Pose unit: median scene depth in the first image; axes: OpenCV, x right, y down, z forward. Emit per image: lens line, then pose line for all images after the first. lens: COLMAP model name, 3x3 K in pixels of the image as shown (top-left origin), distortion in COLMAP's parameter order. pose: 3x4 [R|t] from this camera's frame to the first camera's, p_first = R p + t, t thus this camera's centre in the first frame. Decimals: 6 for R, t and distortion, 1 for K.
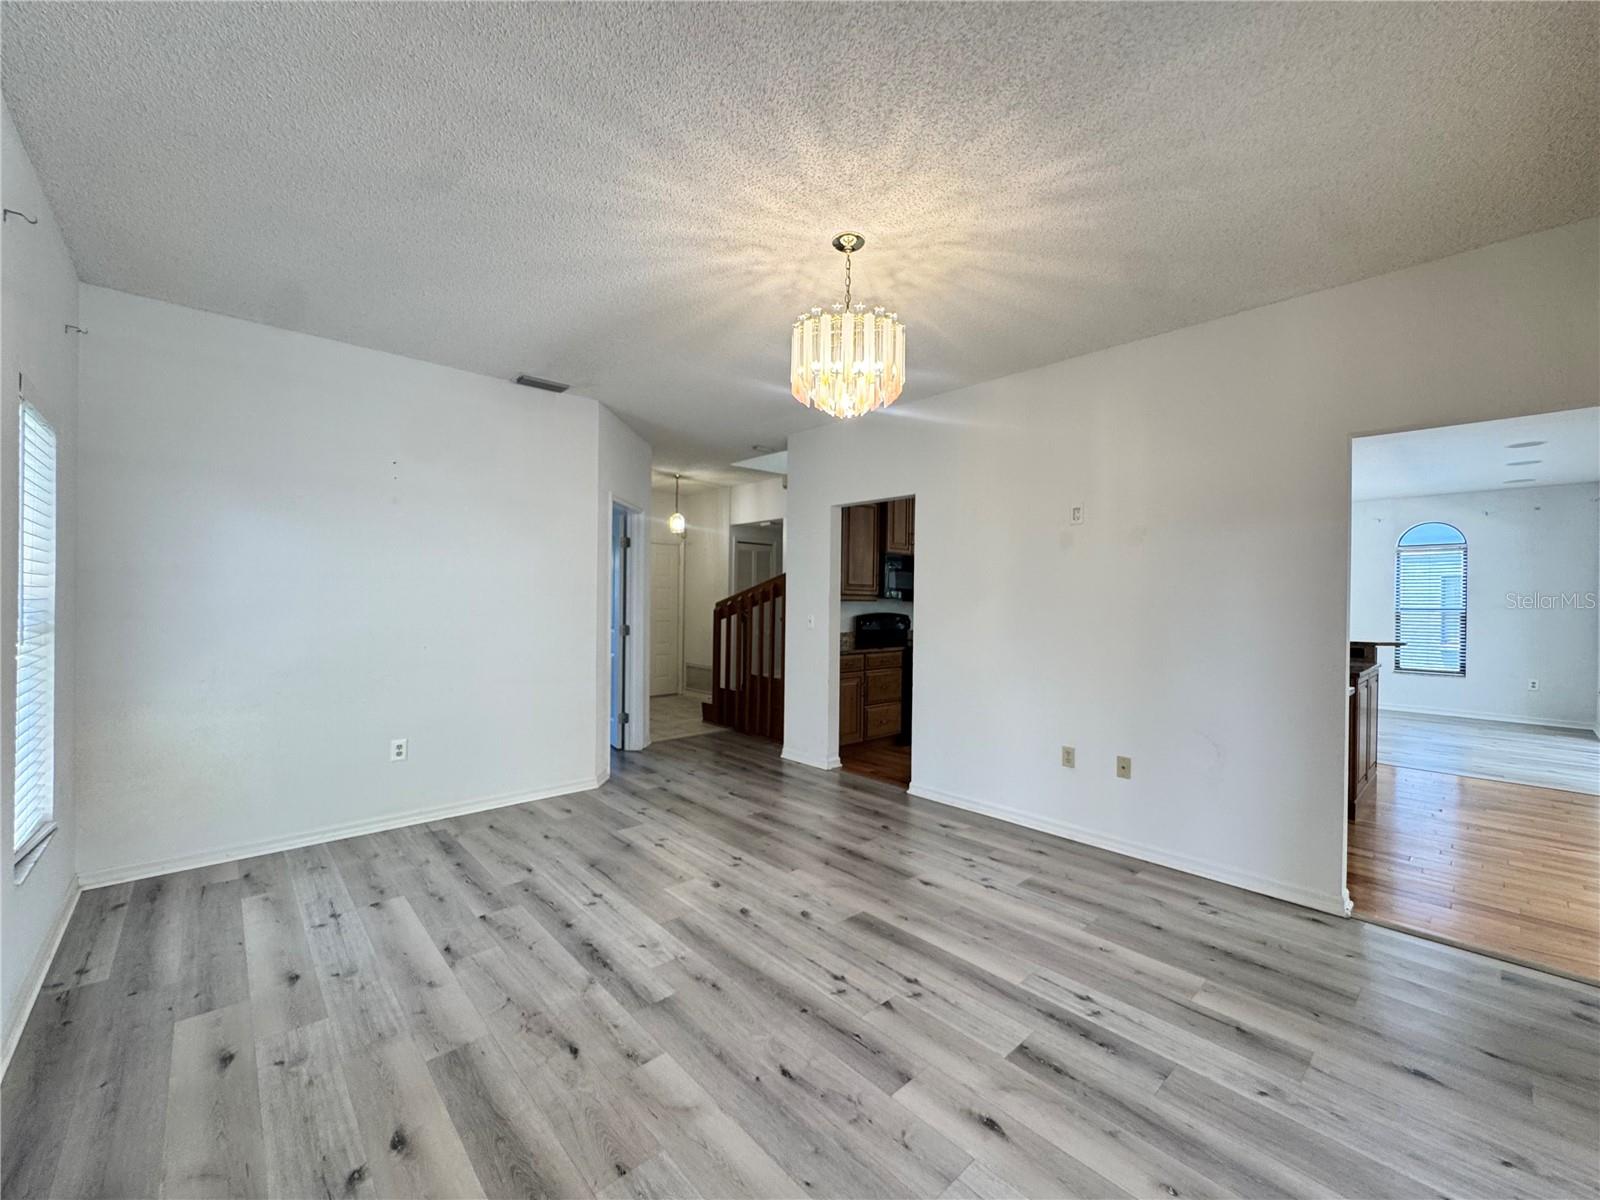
lens RADIAL K [[642.9, 0, 797.7], [0, 642.9, 601.6], [0, 0, 1]] dist [-0.004546, 0.000449]
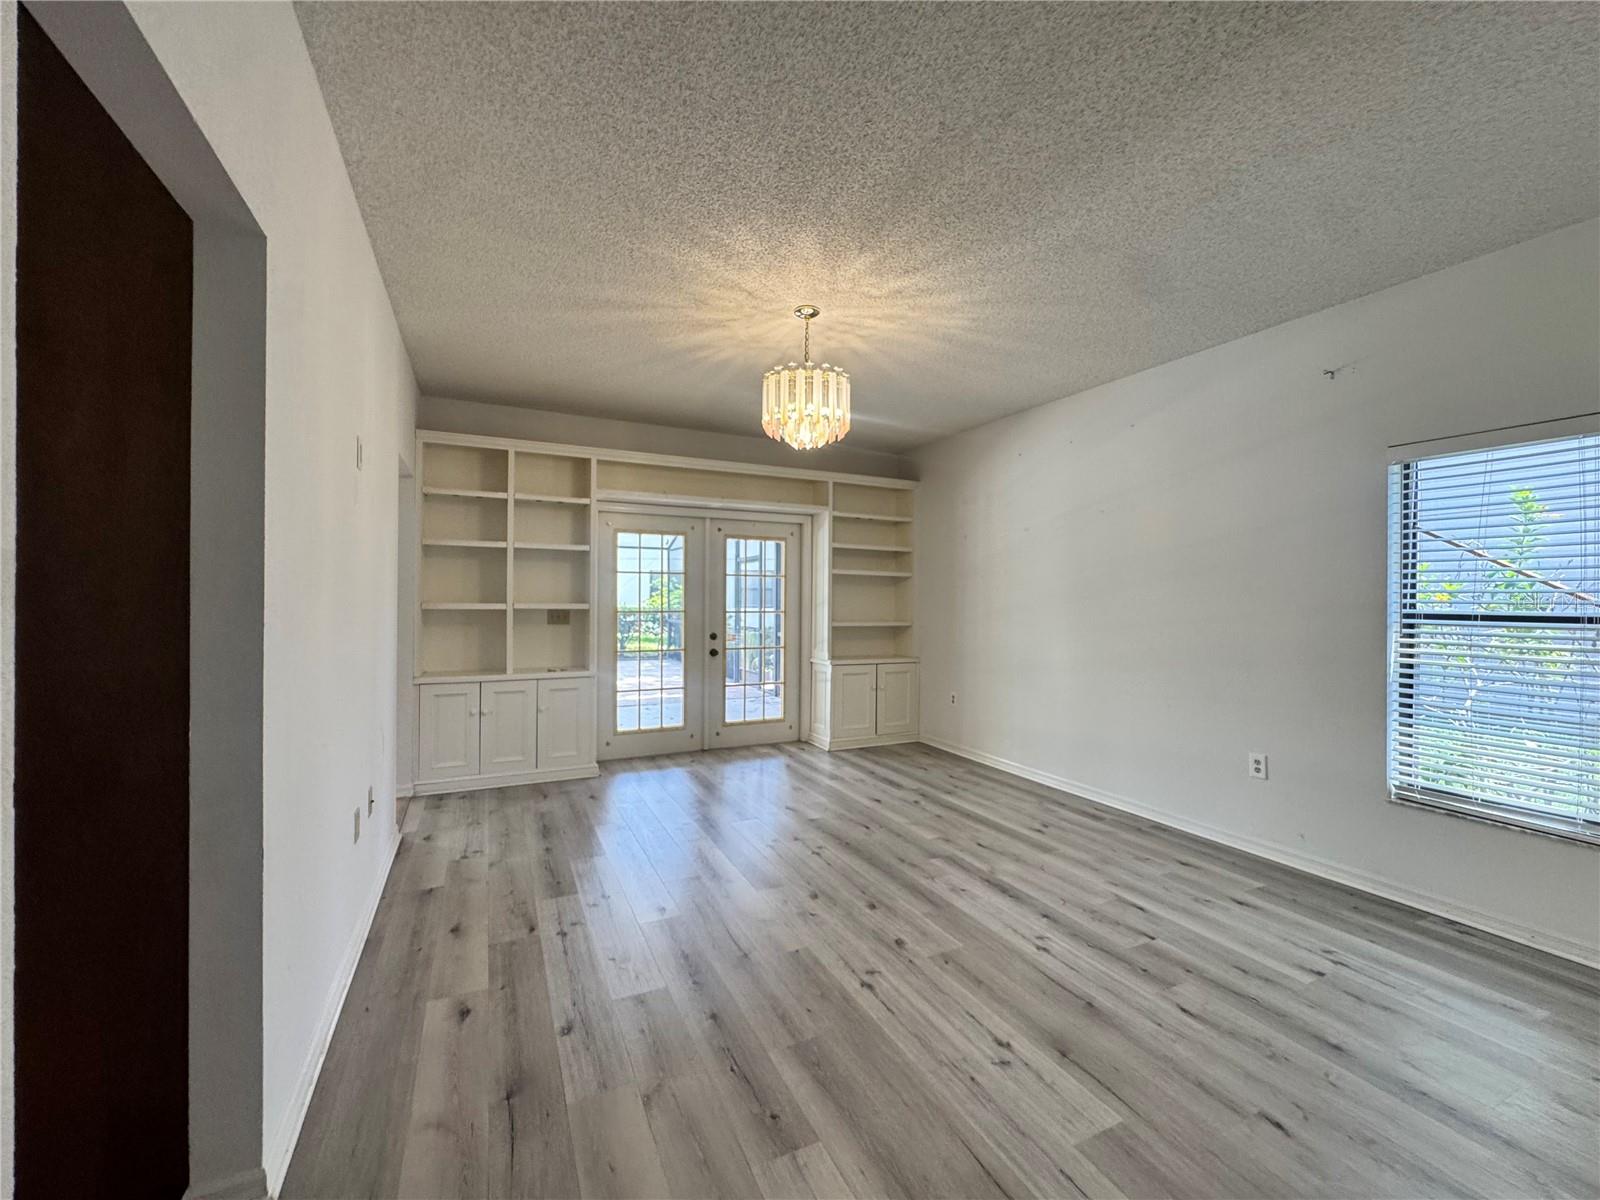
lens RADIAL K [[642.9, 0, 797.7], [0, 642.9, 601.6], [0, 0, 1]] dist [-0.004546, 0.000449]
pose [[-0.957878, -0.019749, 0.286496, -0.253835], [-0.016900, 0.999780, 0.012412, -0.000314], [-0.286678, 0.007048, -0.958001, 2.022397]]
